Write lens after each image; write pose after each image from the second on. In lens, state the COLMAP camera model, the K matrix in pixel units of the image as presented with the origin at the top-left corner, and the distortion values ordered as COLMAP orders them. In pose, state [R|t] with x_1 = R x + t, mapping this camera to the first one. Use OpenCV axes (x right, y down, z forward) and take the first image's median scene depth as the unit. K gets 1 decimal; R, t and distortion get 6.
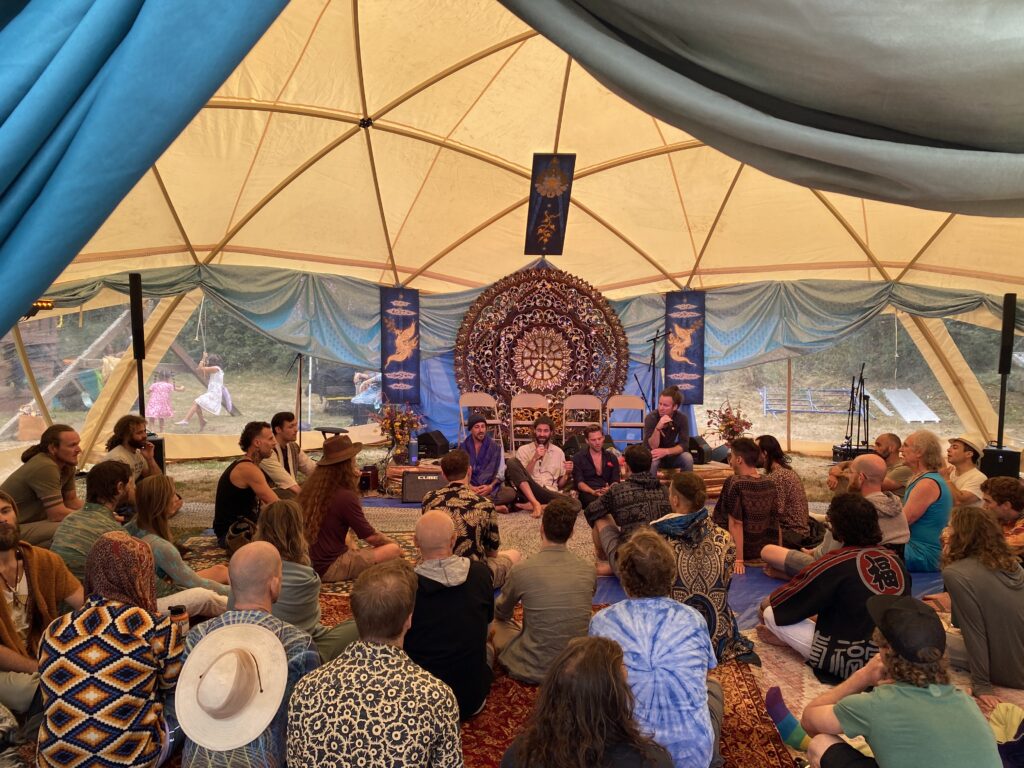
lens RADIAL K [[801.1, 0, 511.5], [0, 801.1, 397.4], [0, 0, 1]] dist [0.065145, -0.057445]
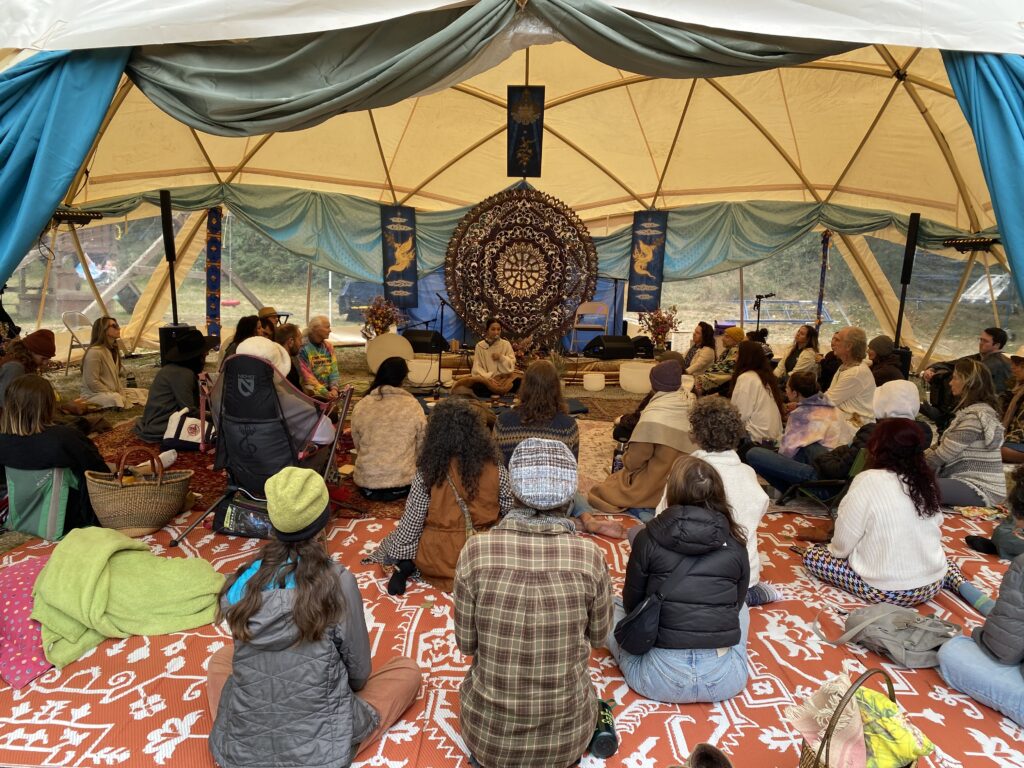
lens RADIAL K [[801.1, 0, 519.6], [0, 801.1, 406.8], [0, 0, 1]] dist [0.065145, -0.057445]
pose [[0.997424, 0.023508, -0.067765, 0.119809], [-0.016519, 0.994657, 0.101909, 0.028990], [0.069798, -0.100527, 0.992483, -0.159802]]
